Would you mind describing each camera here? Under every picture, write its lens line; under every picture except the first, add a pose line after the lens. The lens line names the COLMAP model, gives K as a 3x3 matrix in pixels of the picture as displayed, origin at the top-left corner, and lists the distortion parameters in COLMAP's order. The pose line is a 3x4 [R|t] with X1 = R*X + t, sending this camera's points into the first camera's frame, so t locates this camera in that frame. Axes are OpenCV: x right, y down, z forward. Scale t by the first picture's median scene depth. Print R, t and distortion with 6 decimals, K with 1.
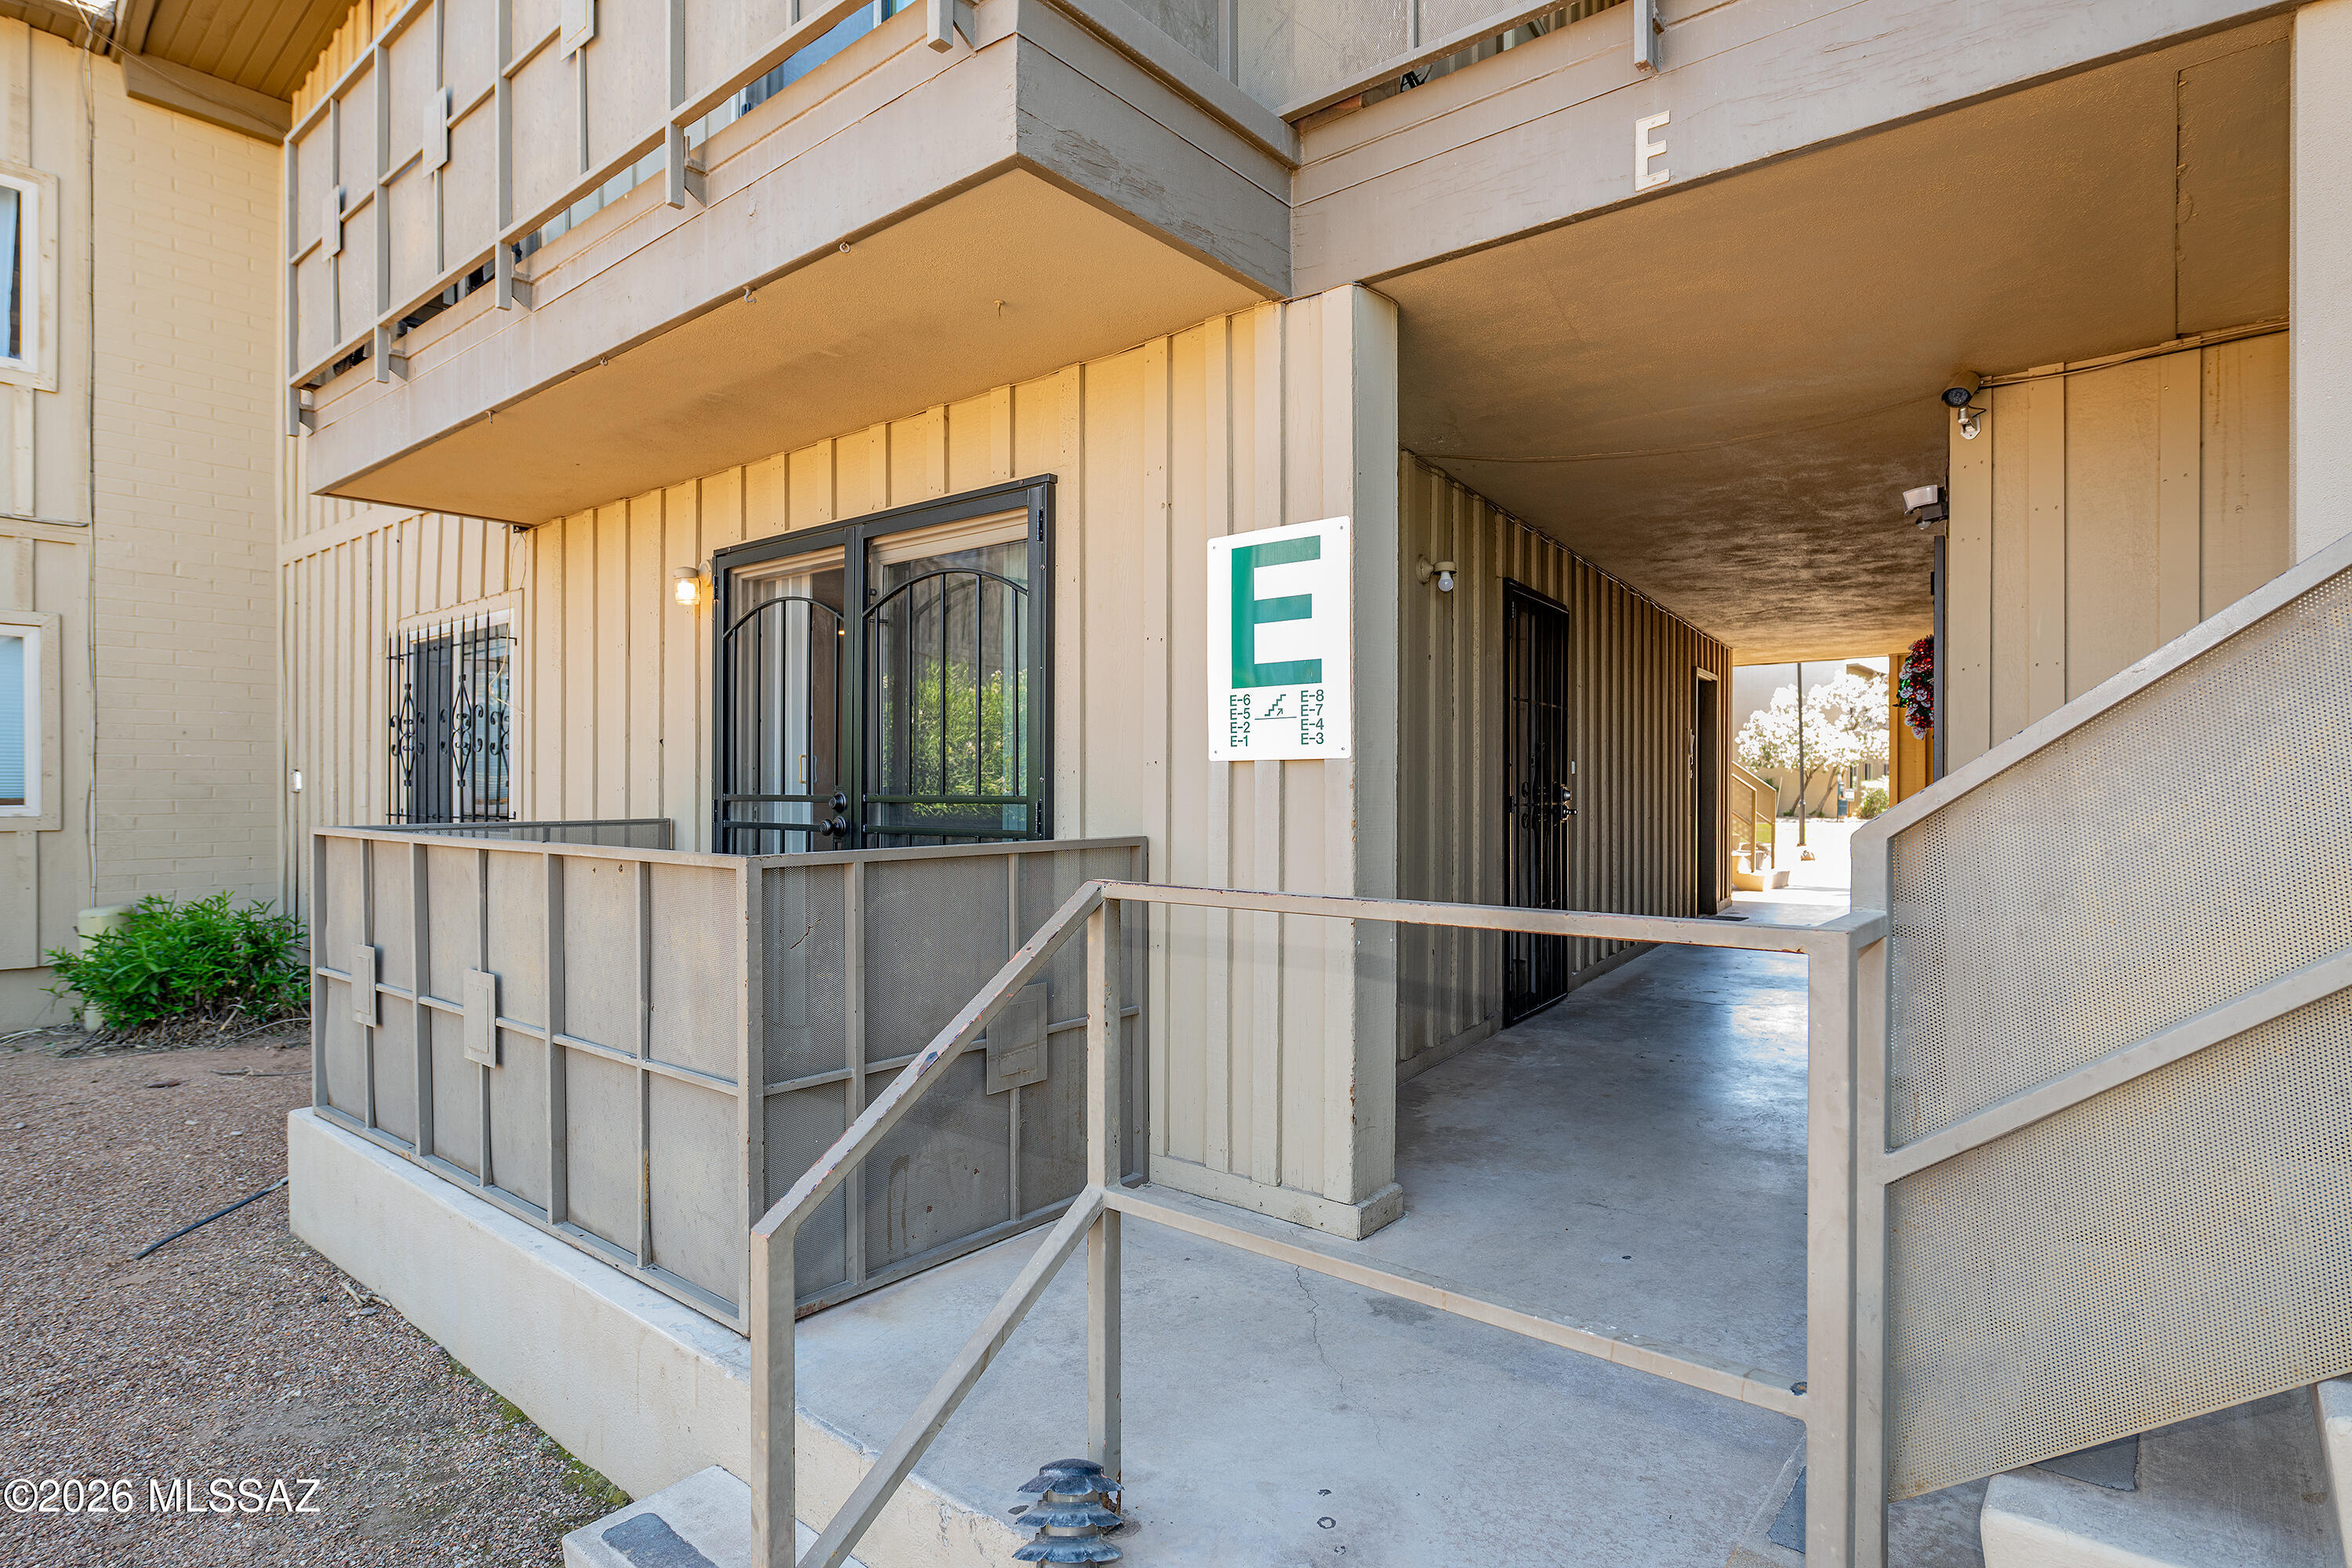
lens RADIAL K [[1219.2, 0, 1176.0], [0, 1219.2, 784.0], [0, 0, 1]] dist [0.000274, -0.000008]
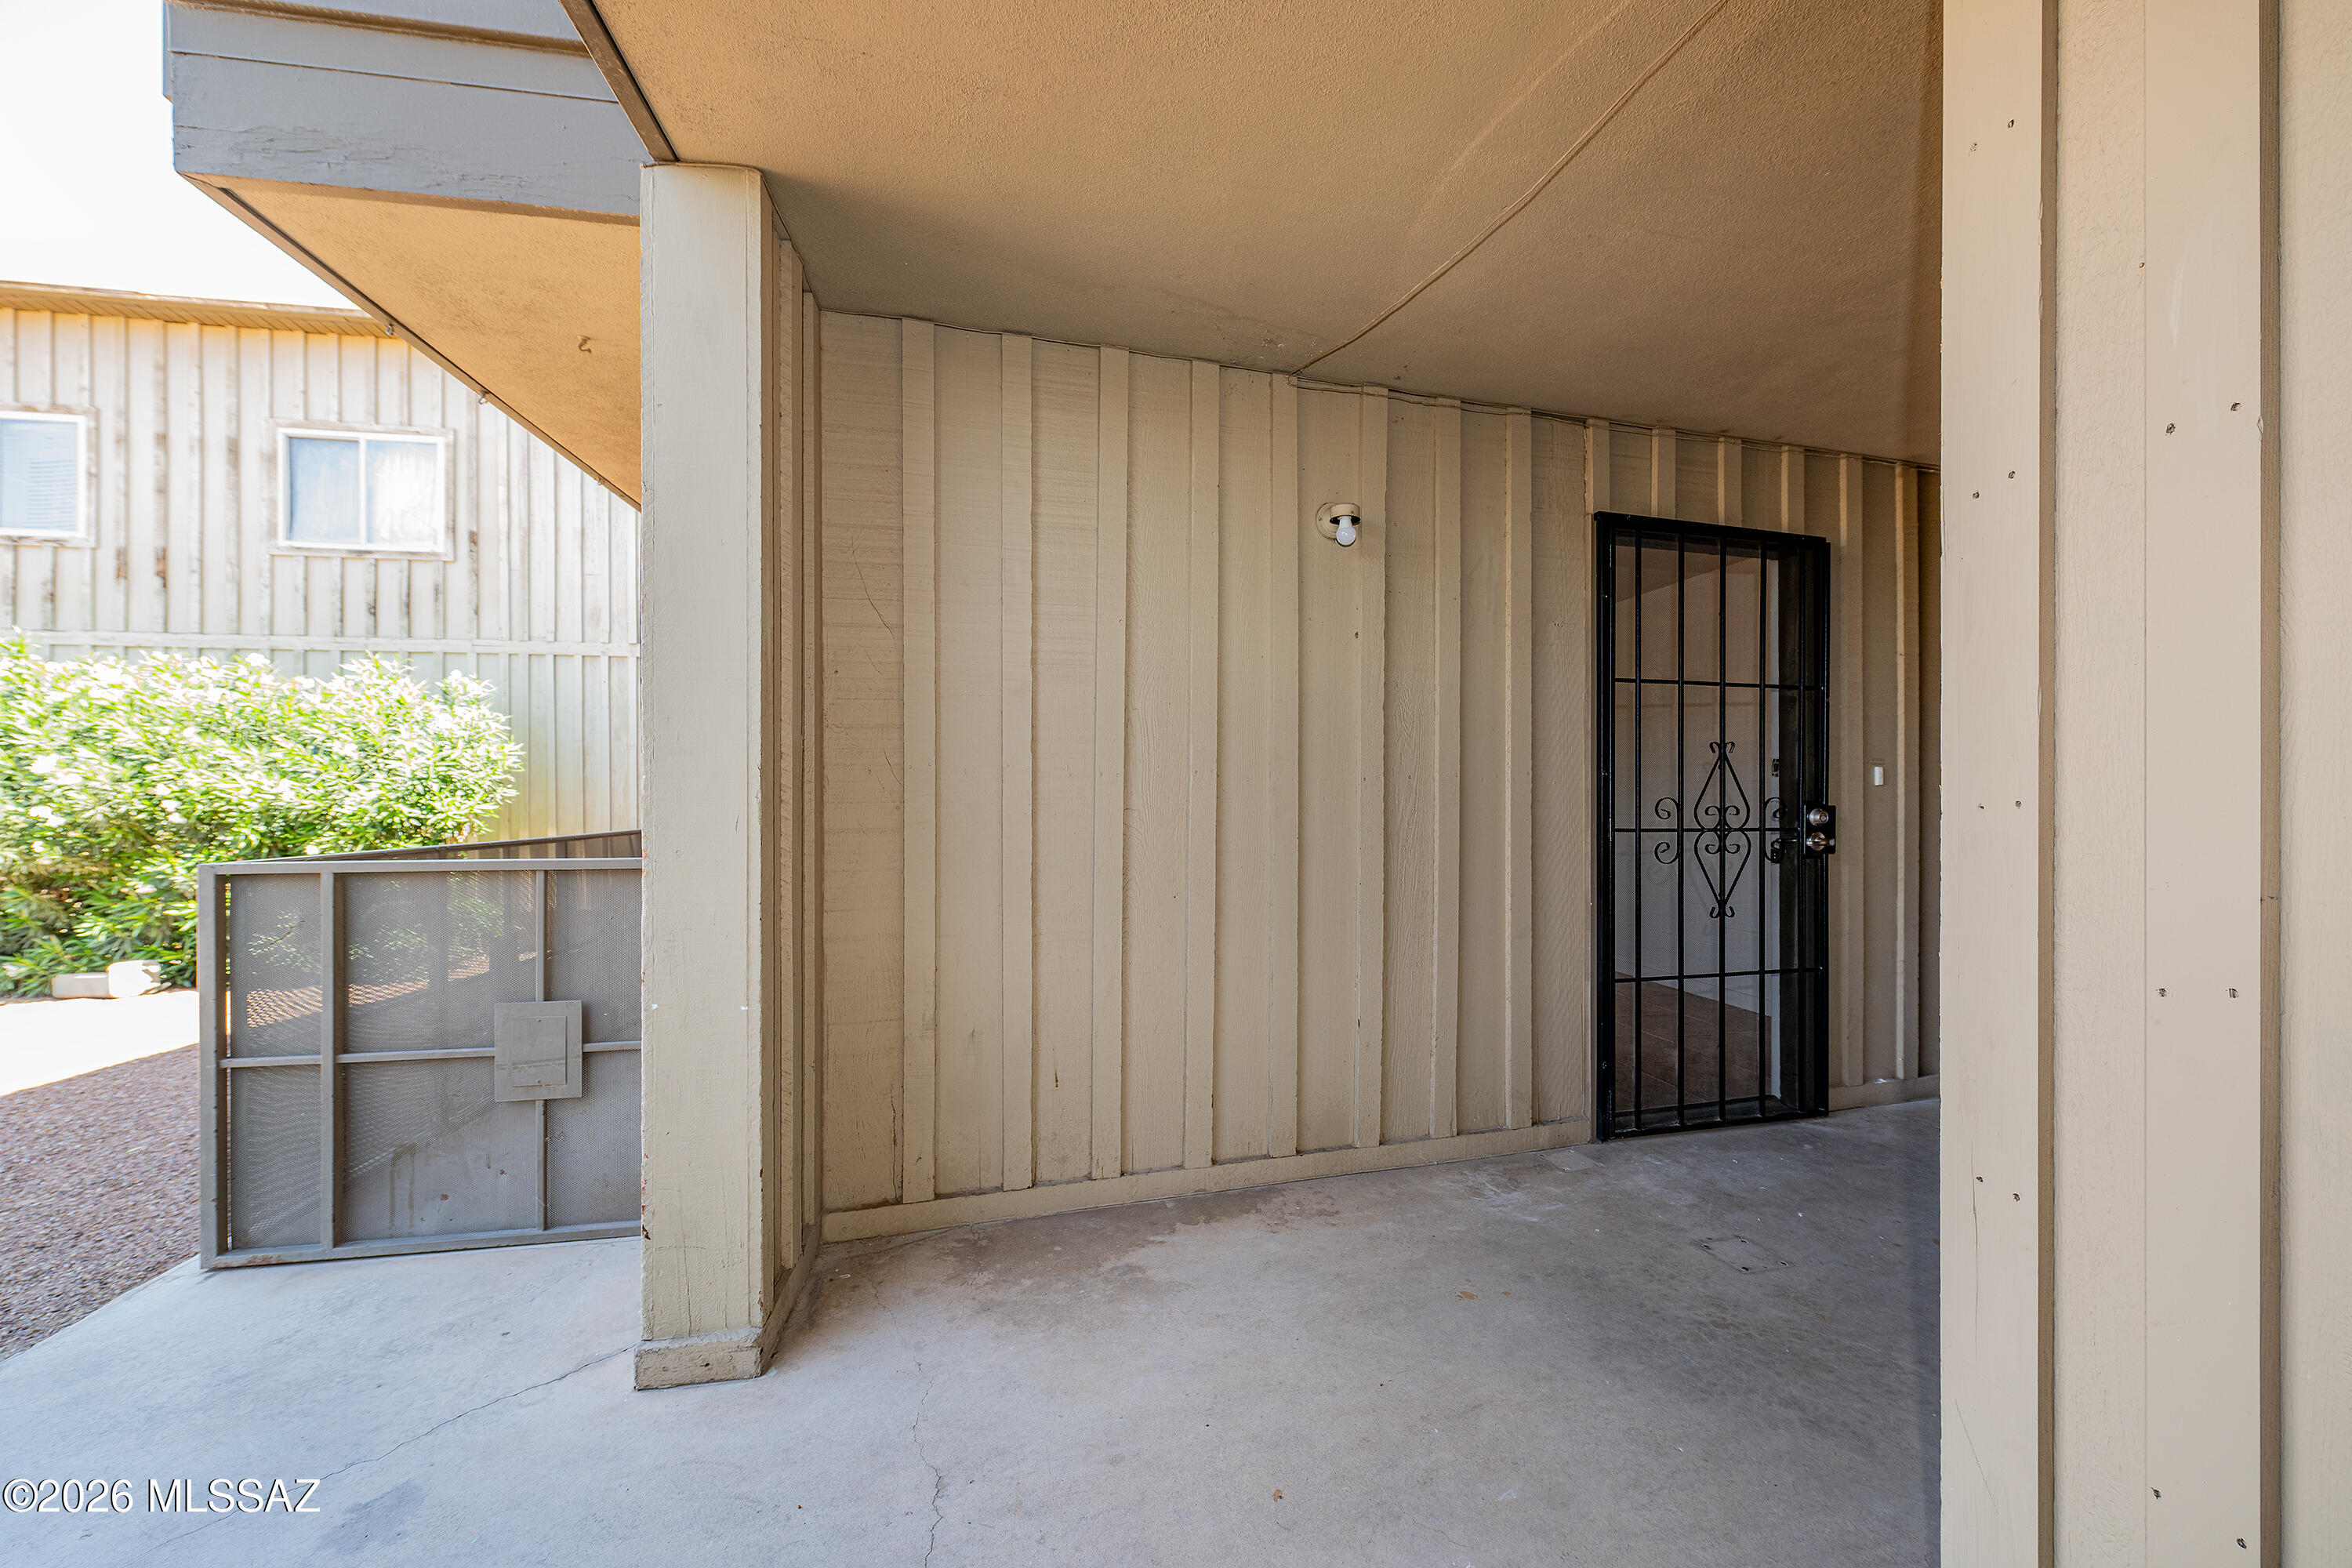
lens RADIAL K [[917.6, 0, 1176.0], [0, 917.6, 784.0], [0, 0, 1]] dist [0.000661, -0.000142]
pose [[0.748233, -0.023708, -0.663013, 0.881092], [0.008483, 0.999621, -0.026171, 0.009882], [0.663382, 0.013957, 0.748151, 0.865383]]
